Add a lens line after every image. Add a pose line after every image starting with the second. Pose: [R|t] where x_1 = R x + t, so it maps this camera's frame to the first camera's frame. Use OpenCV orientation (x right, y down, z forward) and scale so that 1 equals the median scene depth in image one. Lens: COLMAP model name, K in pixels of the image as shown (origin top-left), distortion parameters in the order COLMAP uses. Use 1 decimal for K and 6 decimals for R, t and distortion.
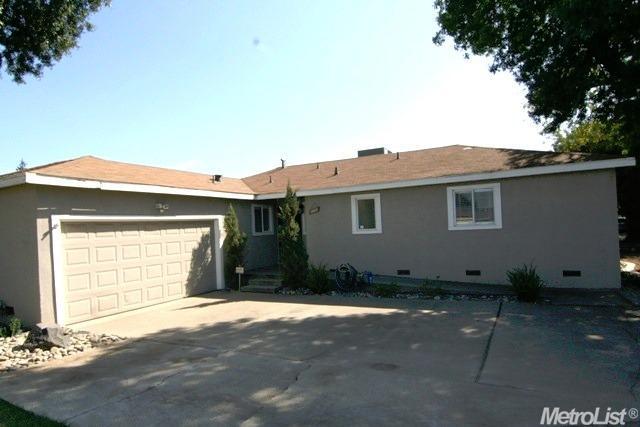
lens RADIAL K [[391.8, 0, 323.1], [0, 391.8, 213.1], [0, 0, 1]] dist [0.000946, -0.005682]
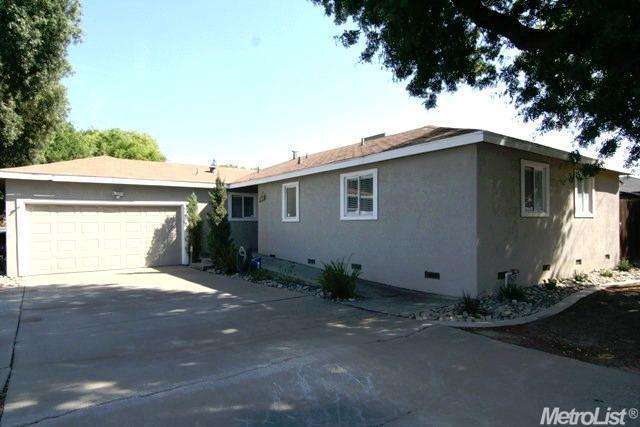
lens RADIAL K [[391.8, 0, 322.9], [0, 391.8, 215.7], [0, 0, 1]] dist [0.000946, -0.005682]
pose [[0.898724, 0.026421, -0.437719, 0.666969], [-0.013314, 0.999367, 0.032985, 0.002937], [0.438314, -0.023816, 0.898507, 0.131659]]
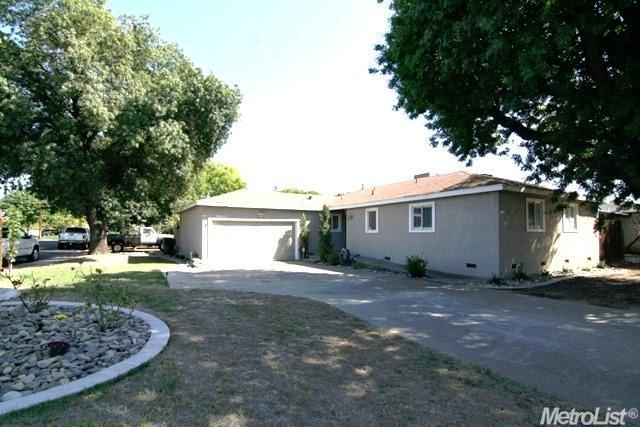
lens RADIAL K [[331.3, 0, 323.5], [0, 331.3, 216.3], [0, 0, 1]] dist [0.001207, 0.000323]
pose [[0.850342, 0.016874, -0.525959, 0.684797], [-0.019688, 0.999806, 0.000245, -0.011866], [0.525861, 0.010147, 0.850510, -0.254803]]
